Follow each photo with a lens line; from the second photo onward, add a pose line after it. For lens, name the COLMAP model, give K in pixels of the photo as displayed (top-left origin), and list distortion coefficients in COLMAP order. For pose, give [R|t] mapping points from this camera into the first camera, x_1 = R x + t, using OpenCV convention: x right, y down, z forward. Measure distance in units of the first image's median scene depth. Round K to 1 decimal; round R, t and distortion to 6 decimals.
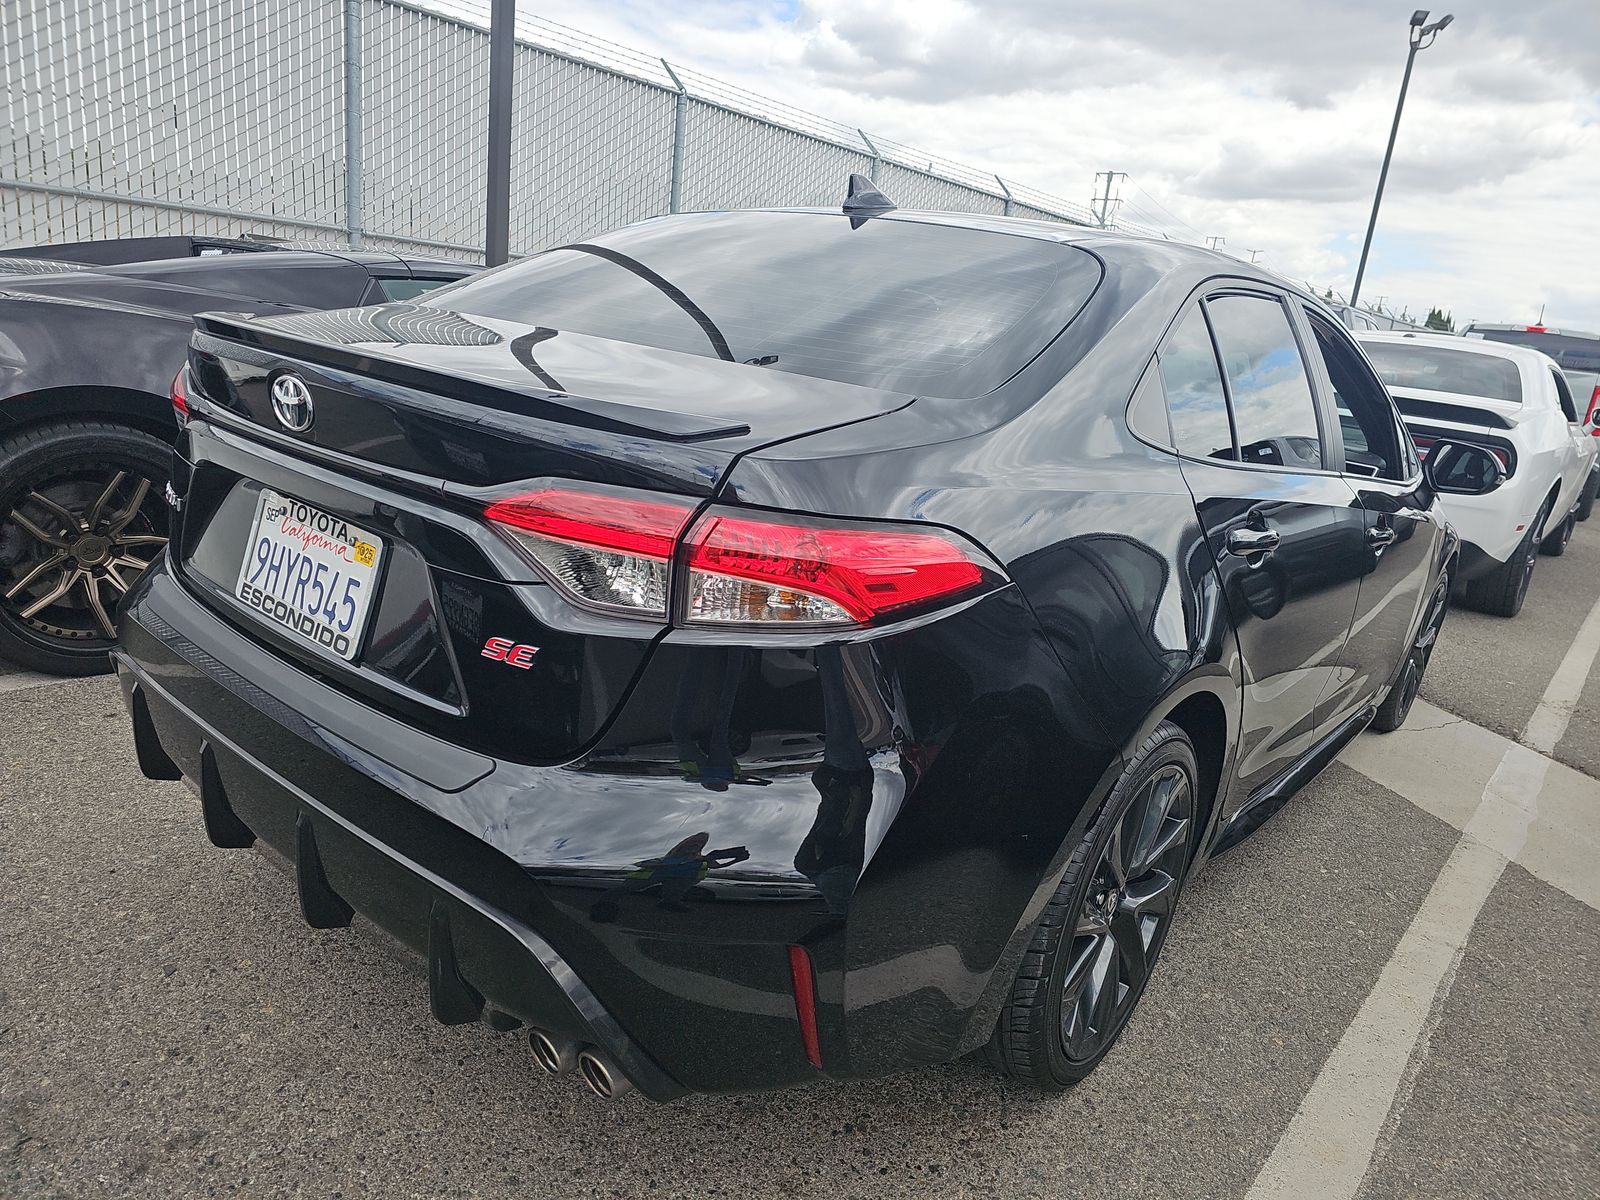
lens RADIAL K [[1077.0, 0, 797.7], [0, 1077.0, 610.4], [0, 0, 1]] dist [0.033099, -0.026838]
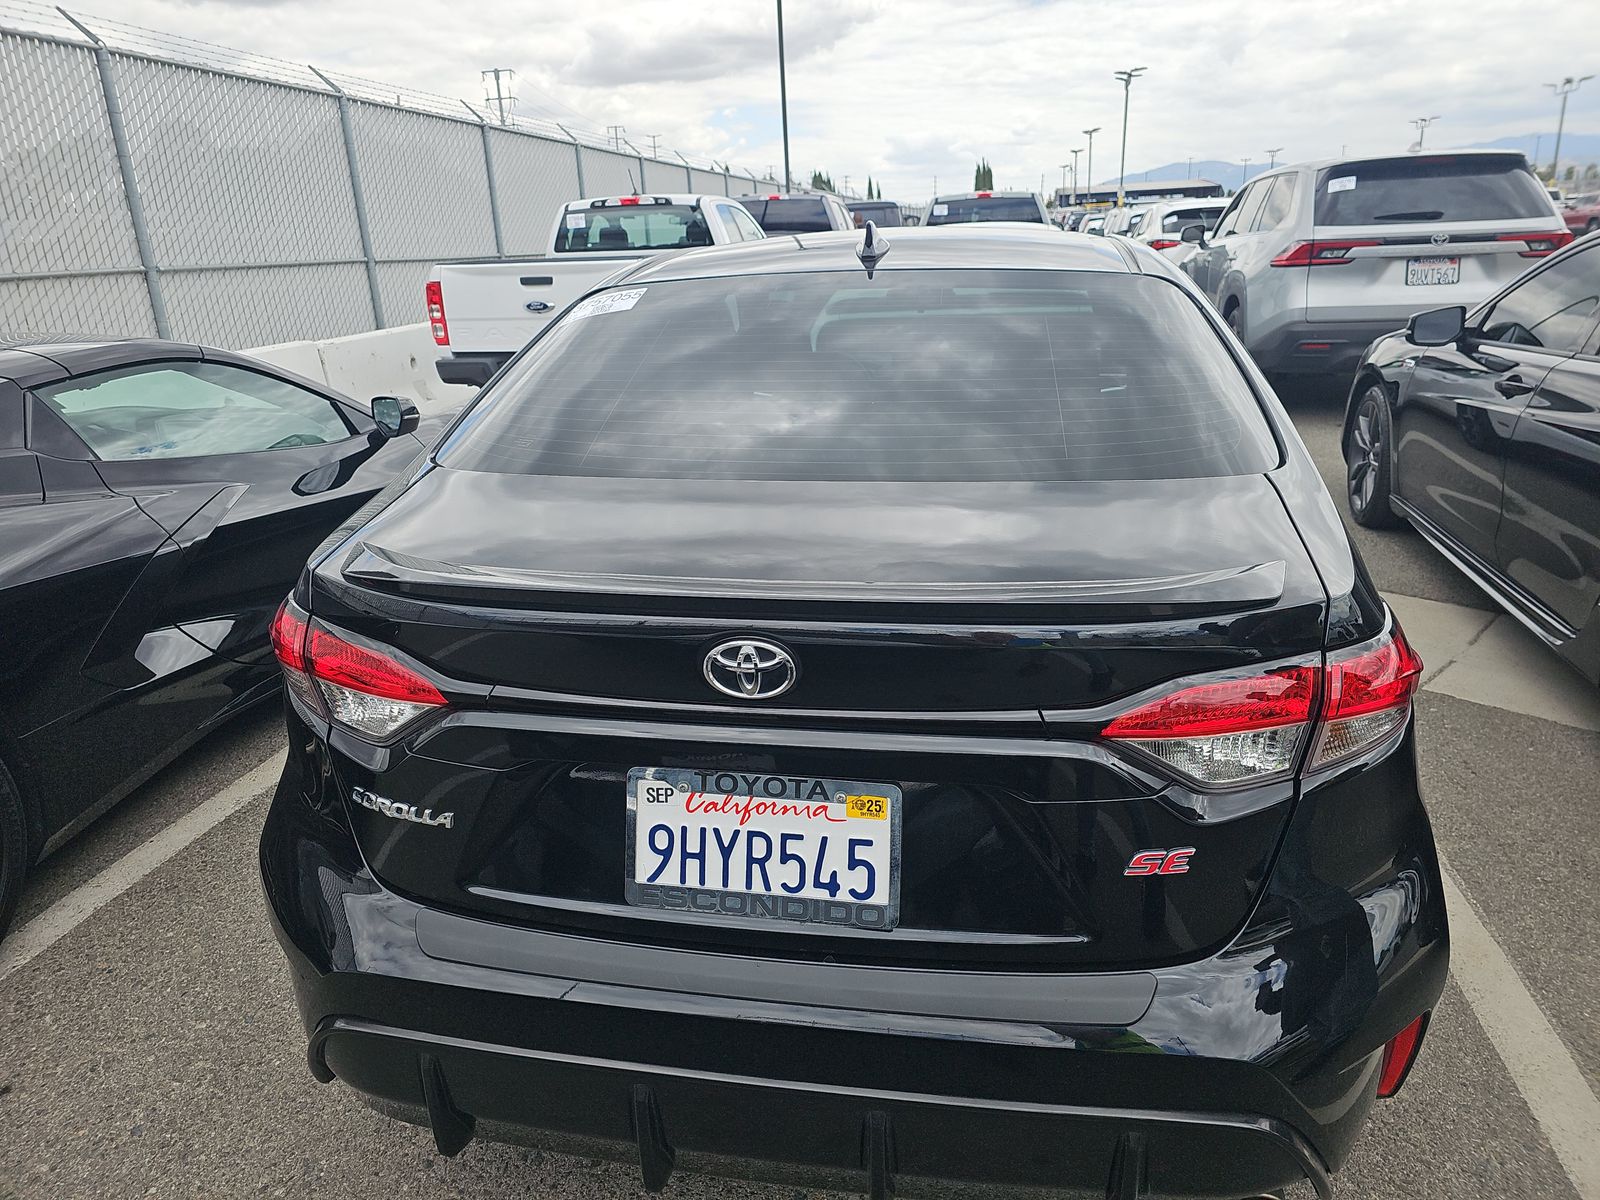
lens RADIAL K [[1077.0, 0, 815.6], [0, 1077.0, 592.7], [0, 0, 1]] dist [0.033099, -0.026838]
pose [[0.865664, -0.287759, 0.409659, -0.300145], [0.260844, 0.957701, 0.121525, -0.135353], [-0.427301, 0.001657, 0.904108, 0.092942]]
